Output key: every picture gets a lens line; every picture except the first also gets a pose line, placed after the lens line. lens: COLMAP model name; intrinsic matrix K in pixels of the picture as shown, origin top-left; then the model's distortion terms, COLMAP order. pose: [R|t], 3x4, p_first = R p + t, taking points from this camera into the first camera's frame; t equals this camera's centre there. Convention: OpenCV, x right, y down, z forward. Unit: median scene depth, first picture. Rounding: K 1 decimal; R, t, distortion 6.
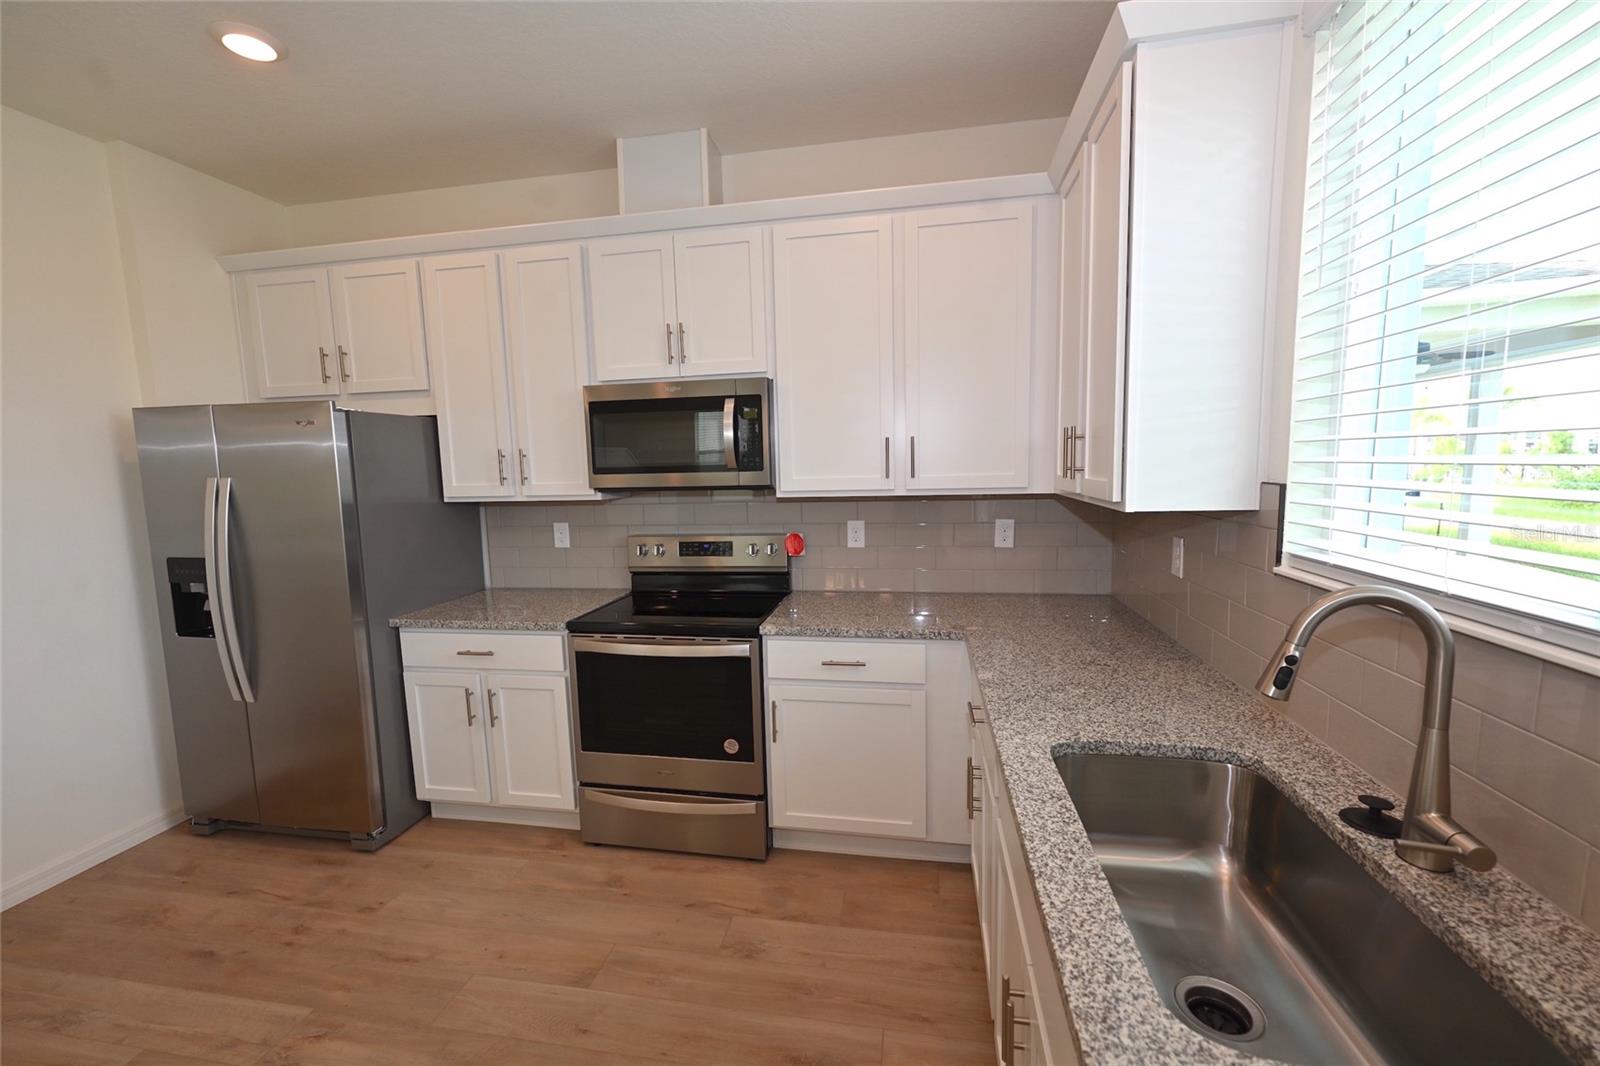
lens RADIAL K [[647.6, 0, 799.5], [0, 647.6, 536.9], [0, 0, 1]] dist [-0.001094, -0.000232]
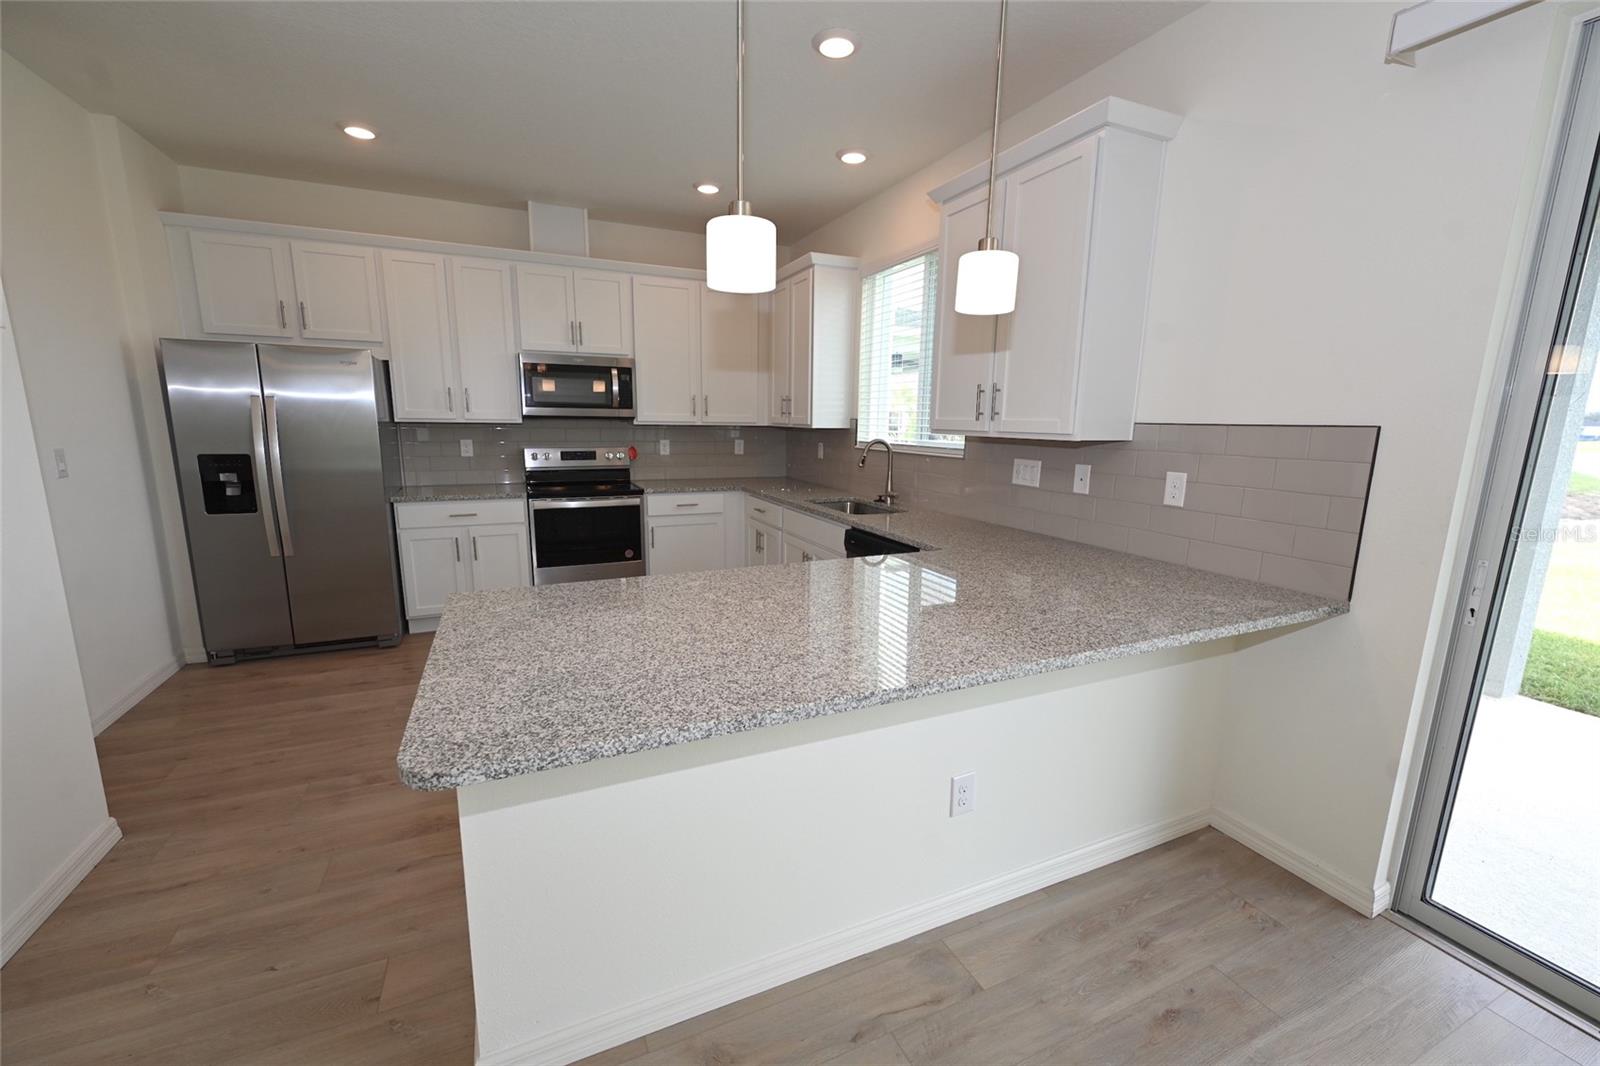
lens RADIAL K [[638.6, 0, 800.7], [0, 638.6, 544.1], [0, 0, 1]] dist [0.001297, 0.000095]
pose [[0.823731, -0.072746, 0.562295, -0.724831], [0.028572, 0.995801, 0.086975, 0.140411], [-0.566261, -0.055578, 0.822350, -0.819091]]
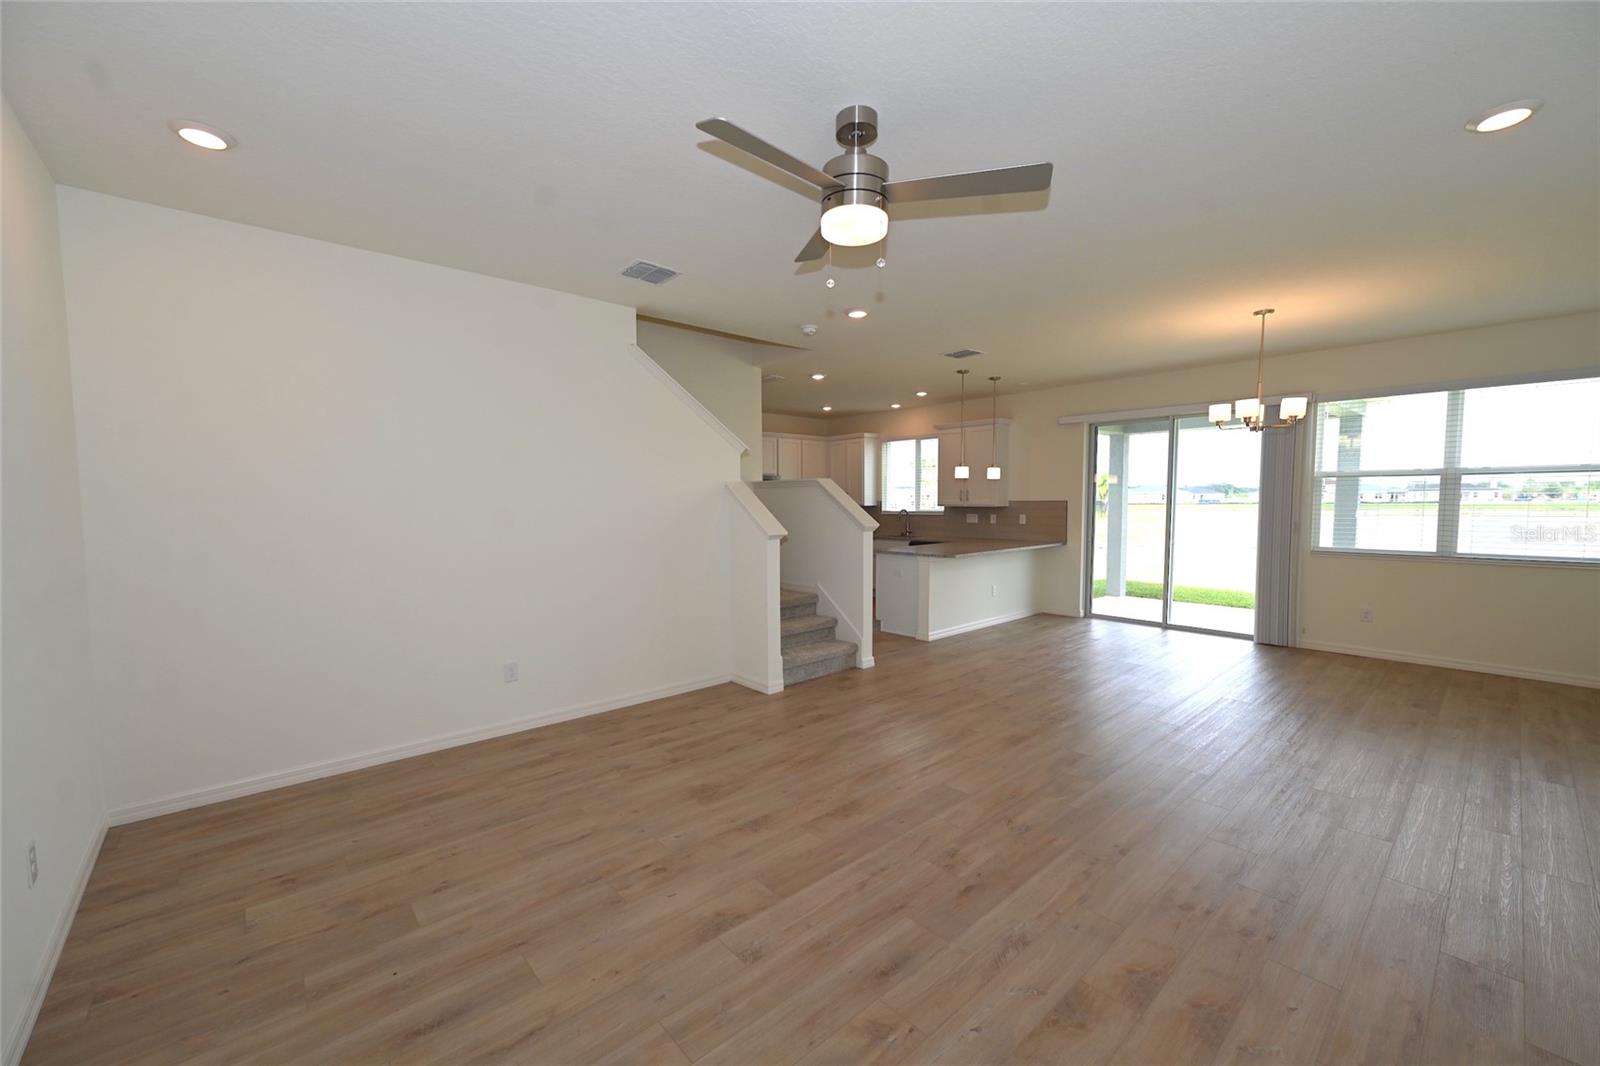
lens RADIAL K [[638.3, 0, 800.0], [0, 638.3, 533.0], [0, 0, 1]] dist [0.000391, -0.000088]
pose [[0.612764, -0.015857, 0.790107, -3.066648], [0.077915, 0.996140, -0.040435, 0.271961], [-0.786416, 0.086338, 0.611634, -1.467825]]
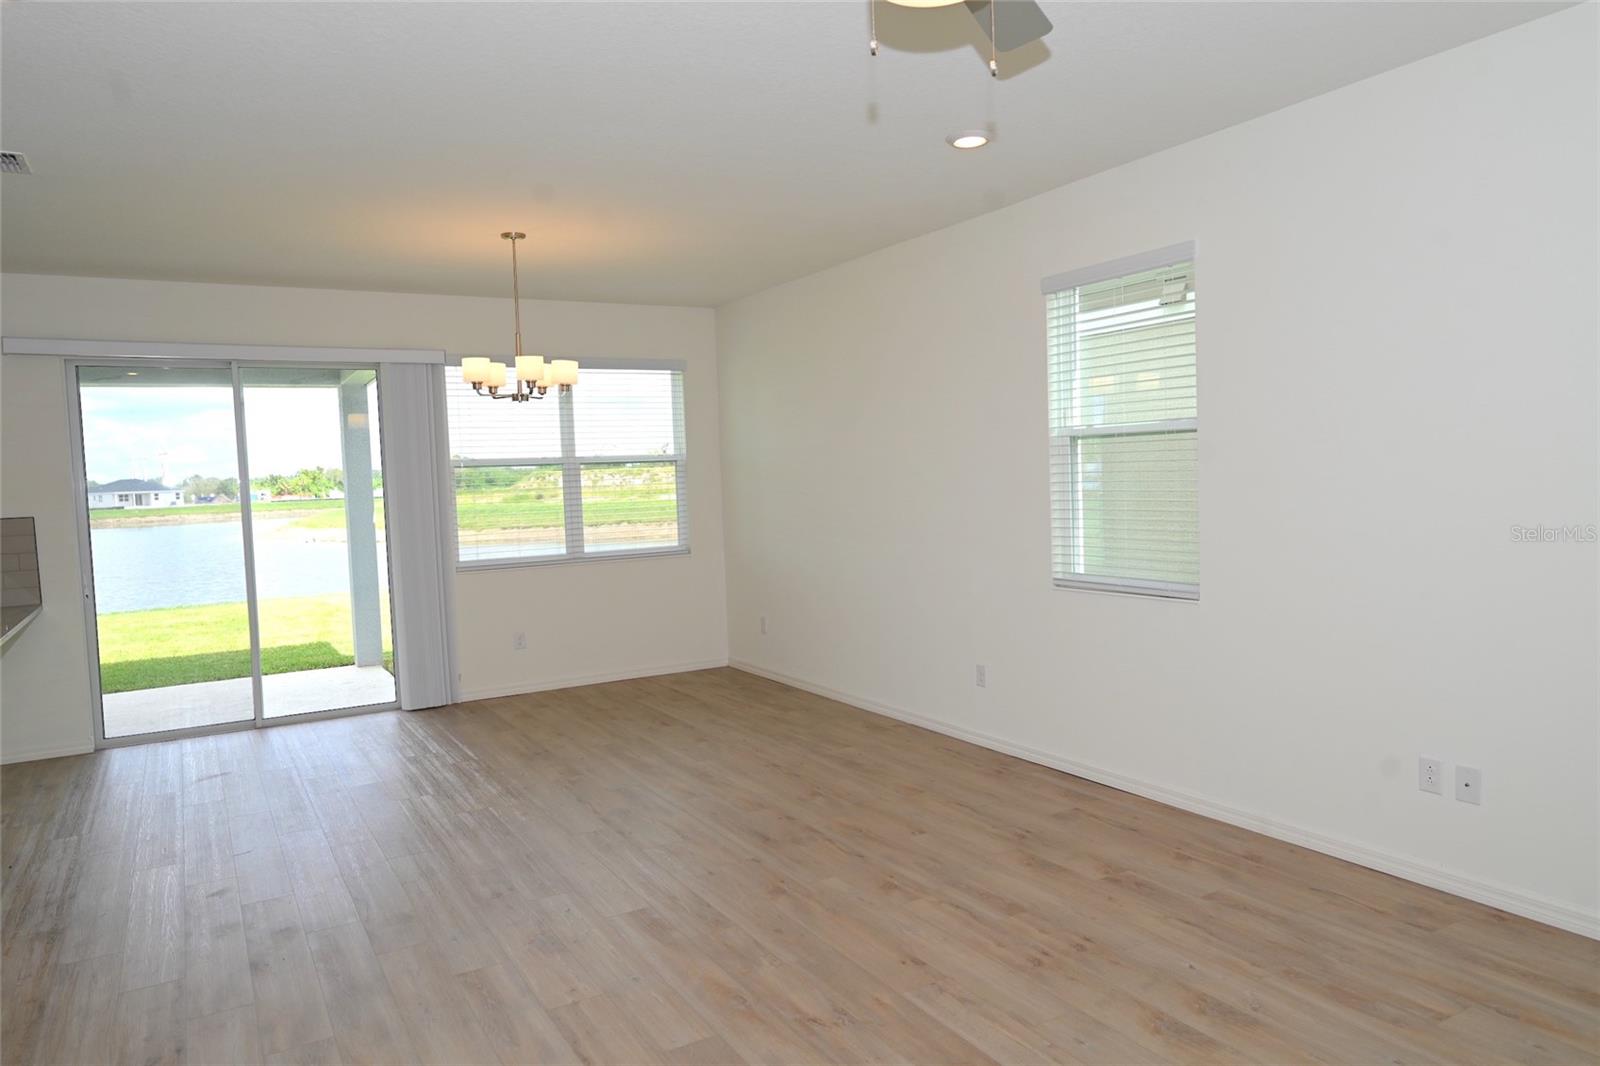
lens RADIAL K [[1064.1, 0, 800.0], [0, 1064.1, 533.0], [0, 0, 1]] dist [0.005853, 0.001148]
pose [[-0.651034, 0.010910, 0.758970, -2.821870], [0.141960, 0.984004, 0.107626, 0.114131], [-0.745655, 0.177811, -0.642169, -0.343310]]
